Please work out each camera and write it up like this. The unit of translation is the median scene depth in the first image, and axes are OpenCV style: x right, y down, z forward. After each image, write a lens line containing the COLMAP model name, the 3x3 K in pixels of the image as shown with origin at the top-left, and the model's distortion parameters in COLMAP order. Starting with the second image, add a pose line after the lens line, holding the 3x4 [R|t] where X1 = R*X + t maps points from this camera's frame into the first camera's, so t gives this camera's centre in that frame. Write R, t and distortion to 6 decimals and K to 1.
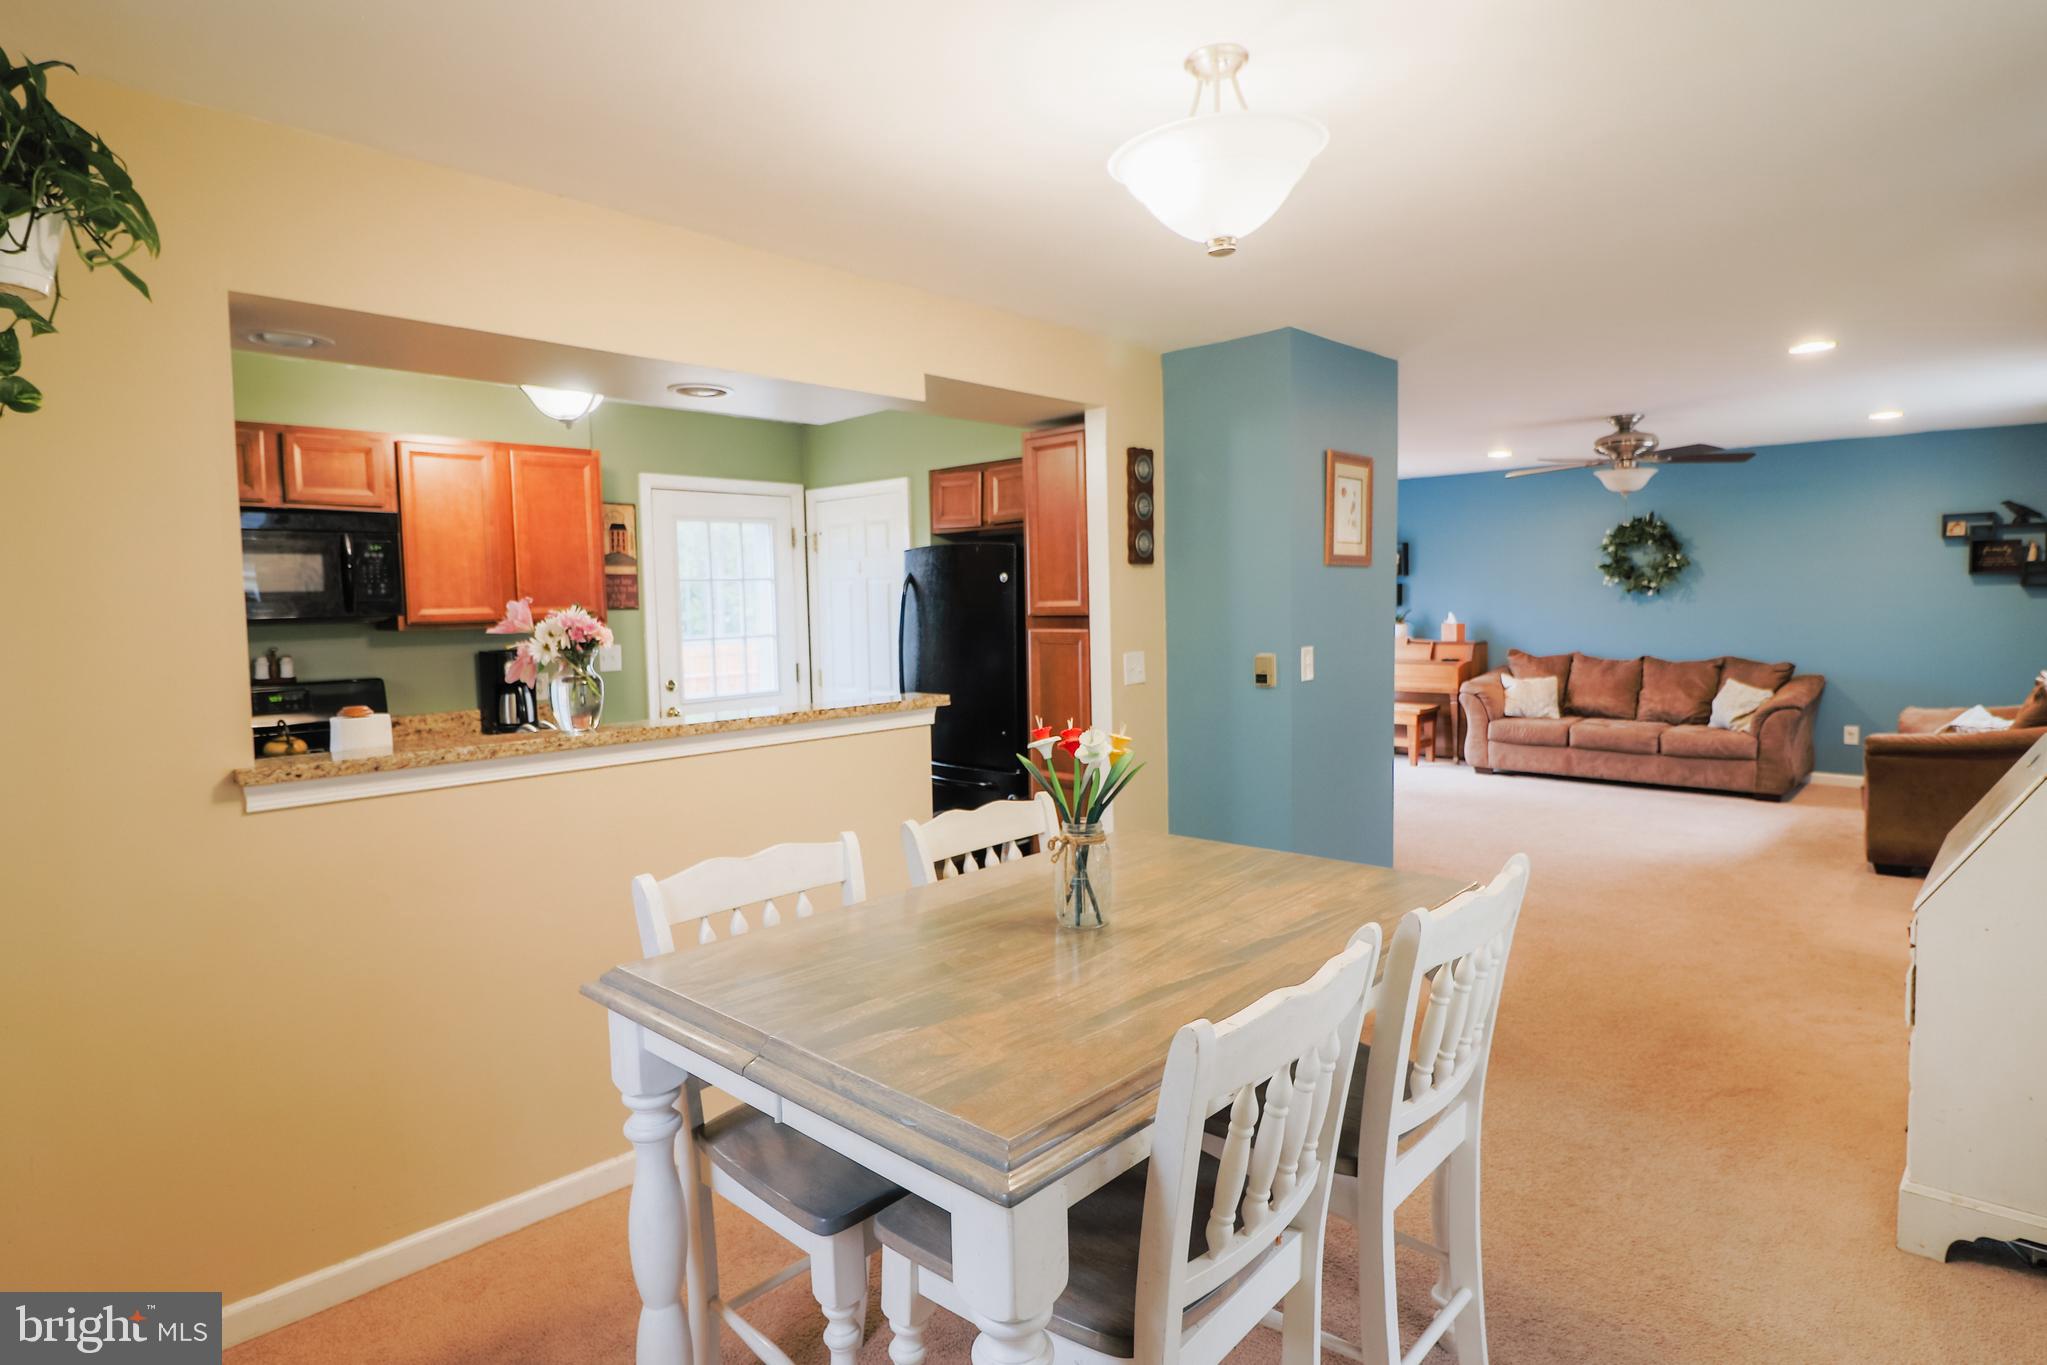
lens RADIAL K [[1087.3, 0, 1059.6], [0, 1087.3, 671.1], [0, 0, 1]] dist [-0.001425, -0.014931]
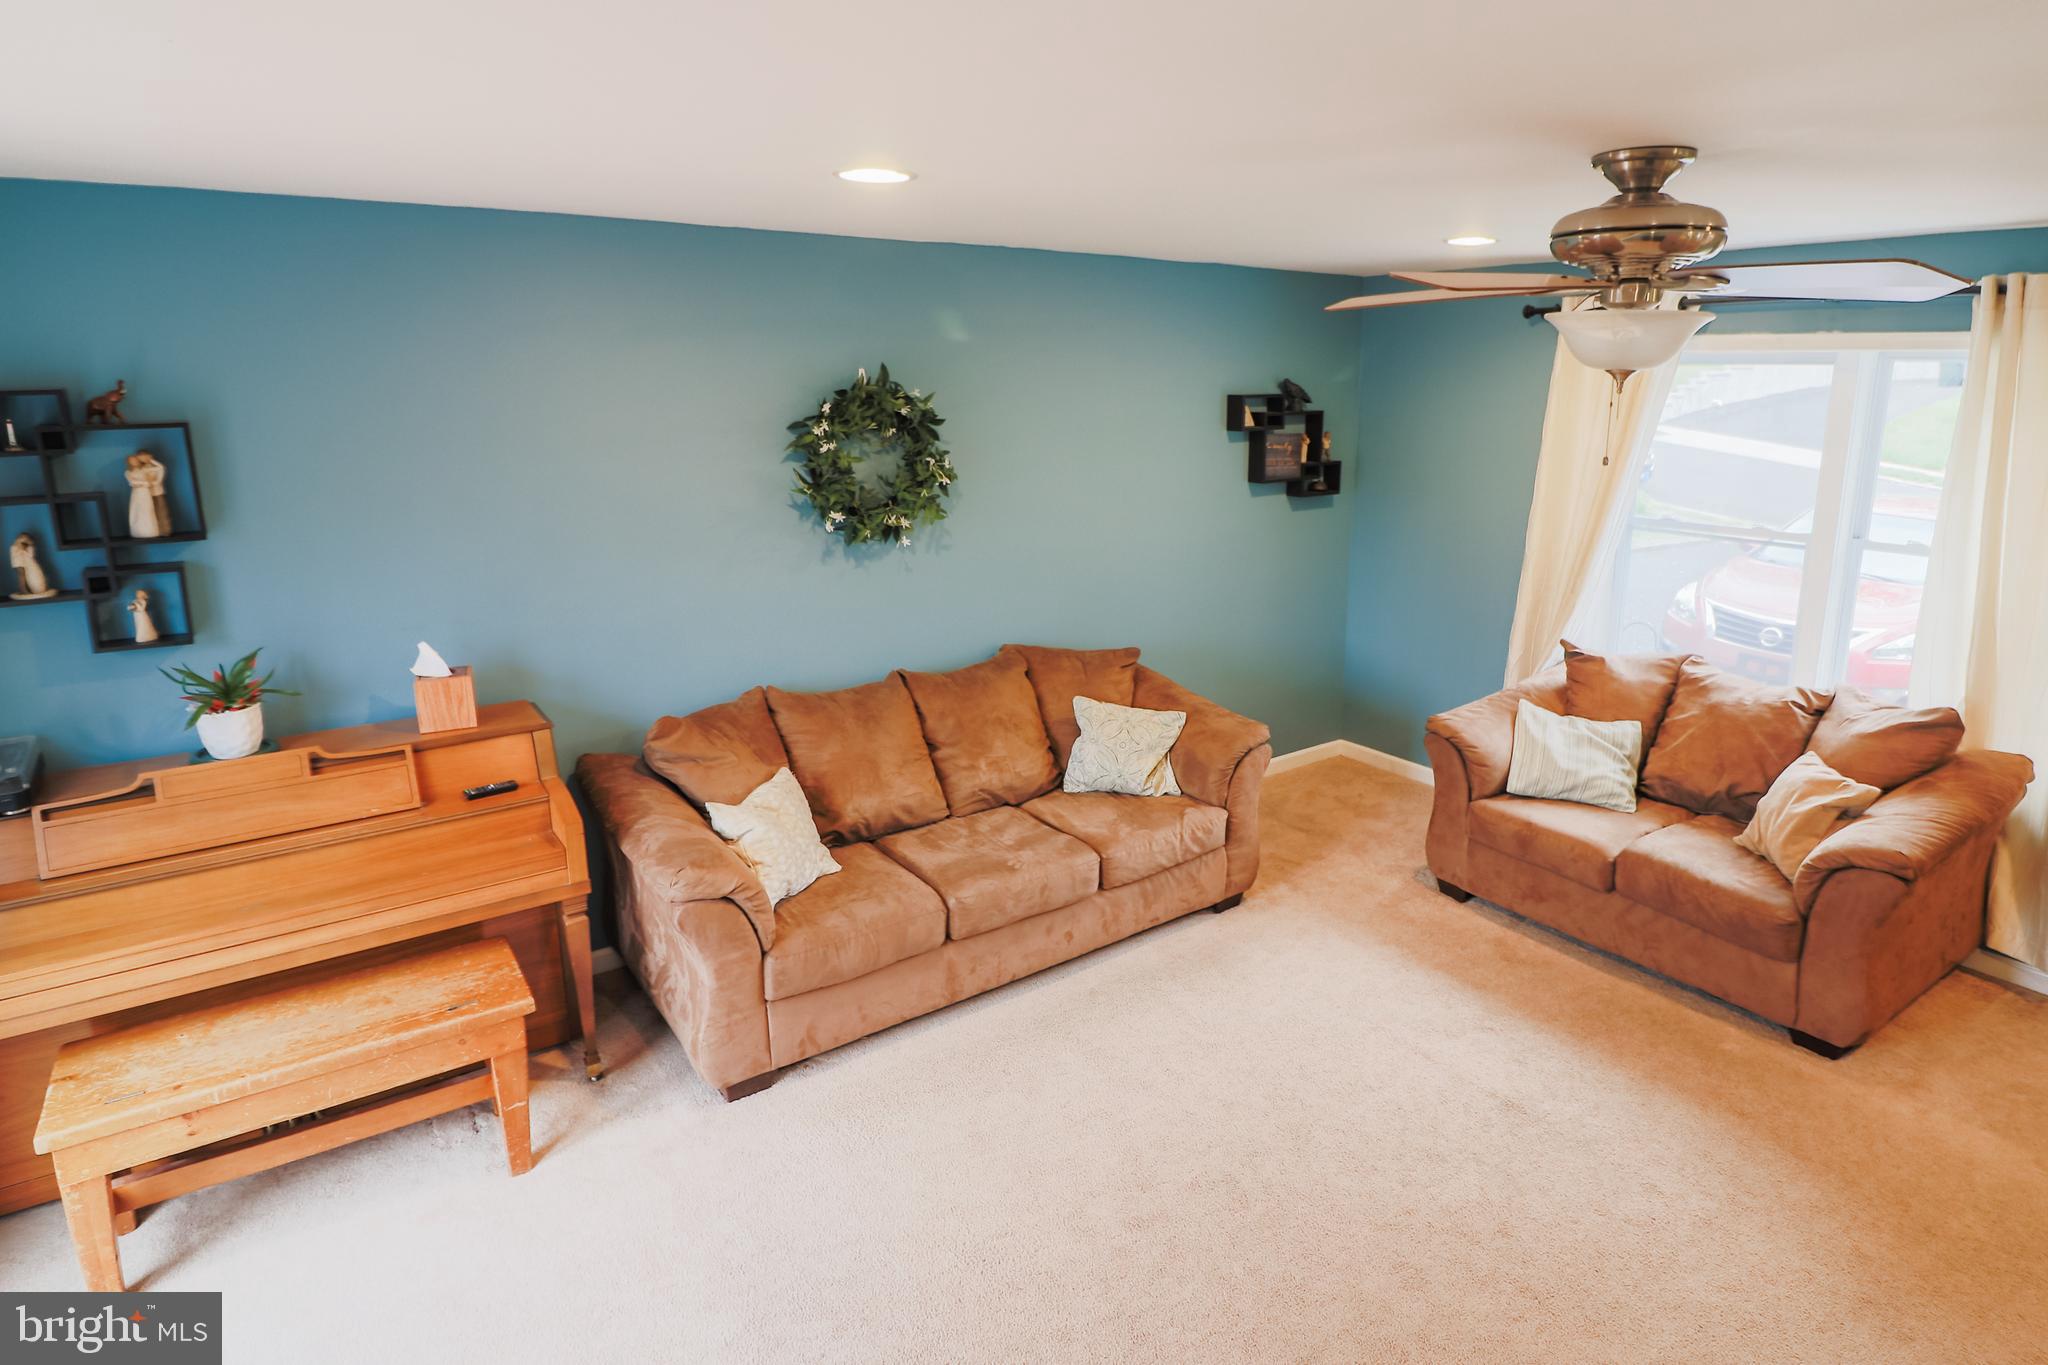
lens RADIAL K [[1125.8, 0, 1029.4], [0, 1125.8, 614.4], [0, 0, 1]] dist [-0.002917, -0.000466]
pose [[0.185541, -0.190755, 0.963944, 0.086904], [0.066182, 0.981175, 0.181426, -0.136528], [-0.980405, 0.030134, 0.194672, 0.926092]]
